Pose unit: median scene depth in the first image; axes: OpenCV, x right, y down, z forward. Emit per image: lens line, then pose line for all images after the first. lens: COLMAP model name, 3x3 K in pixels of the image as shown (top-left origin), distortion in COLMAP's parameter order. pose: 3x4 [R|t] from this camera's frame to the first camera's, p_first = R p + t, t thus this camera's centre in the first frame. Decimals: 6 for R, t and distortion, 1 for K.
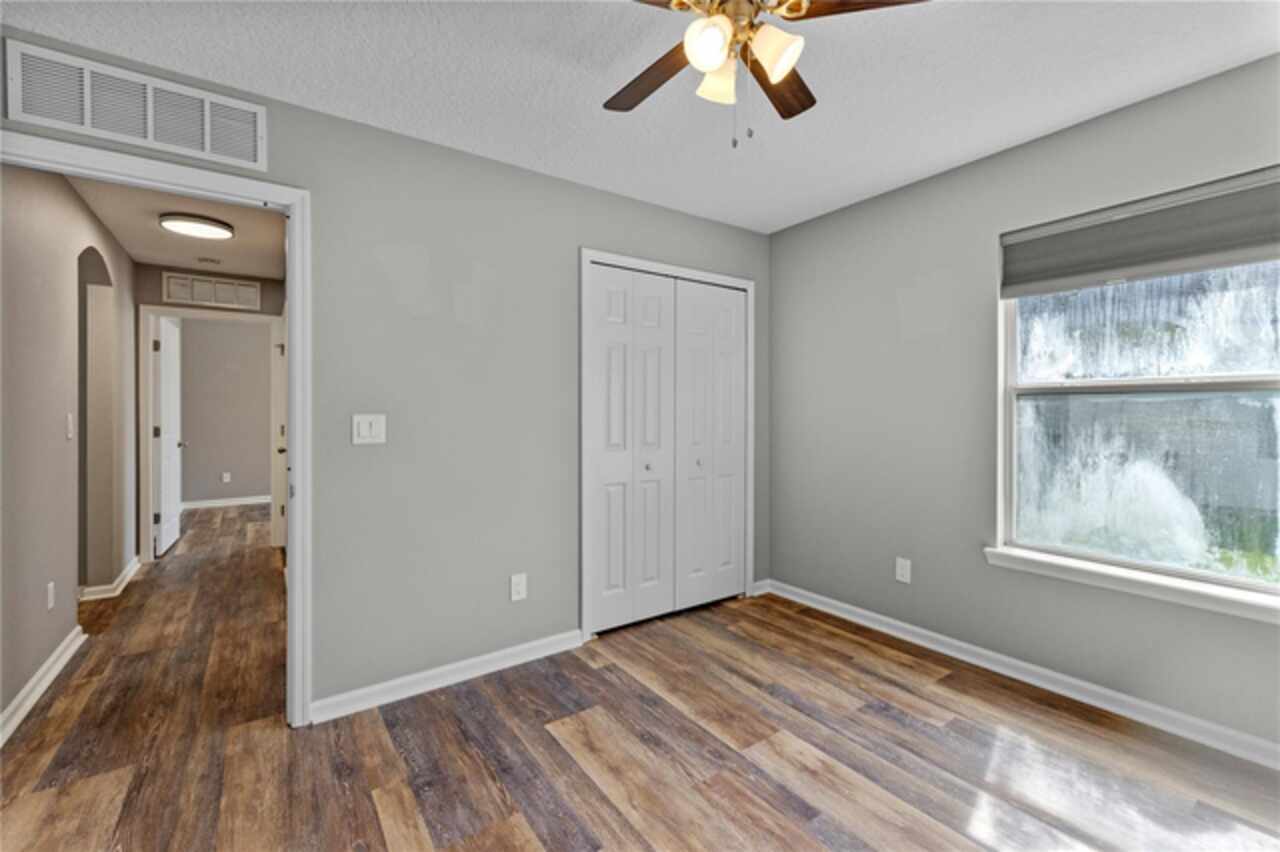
lens RADIAL K [[541.3, 0, 648.6], [0, 541.3, 420.5], [0, 0, 1]] dist [0.001939, -0.000622]
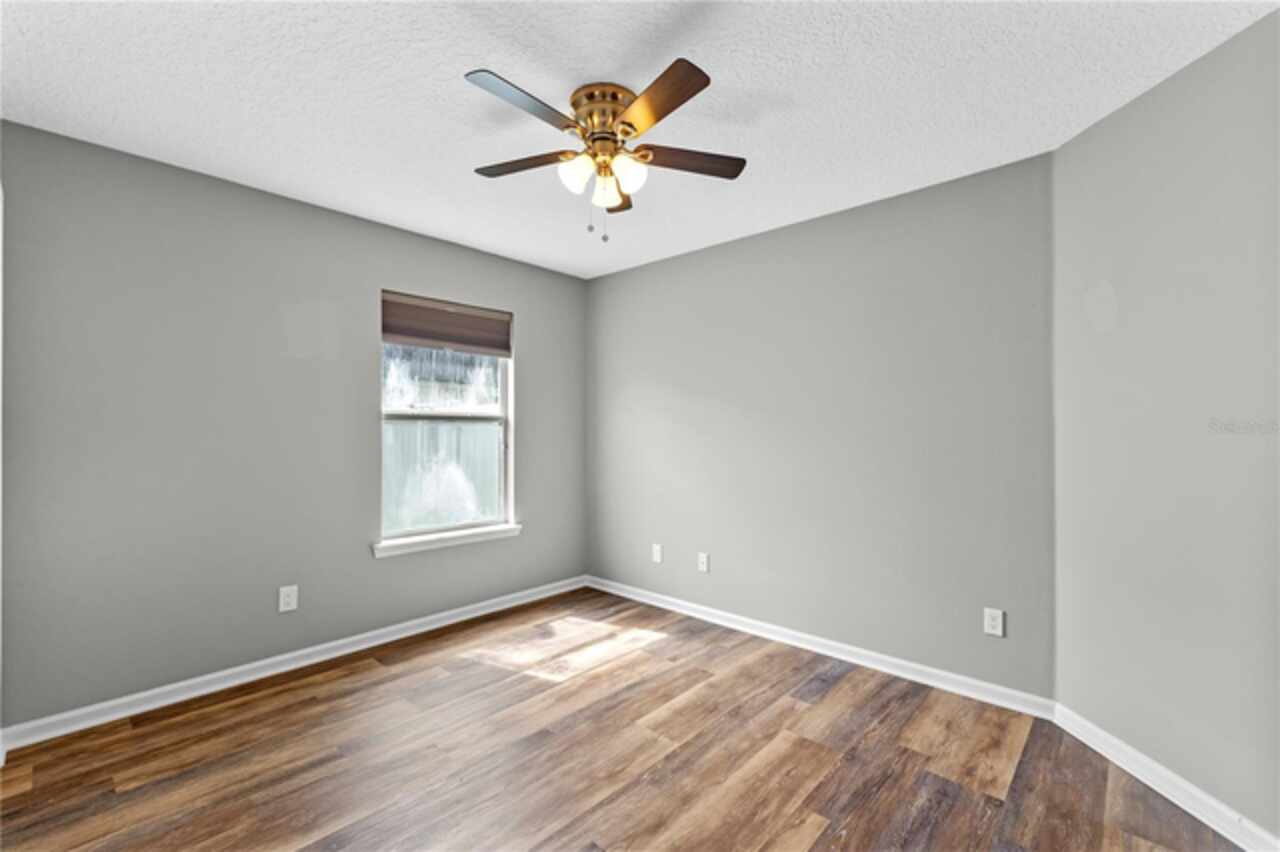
lens RADIAL K [[541.3, 0, 648.6], [0, 541.3, 420.5], [0, 0, 1]] dist [0.001939, -0.000622]
pose [[-0.213316, 0.022587, 0.976722, -0.722759], [0.018458, 0.999647, -0.019086, -0.007663], [-0.976809, 0.013957, -0.213657, 0.691487]]
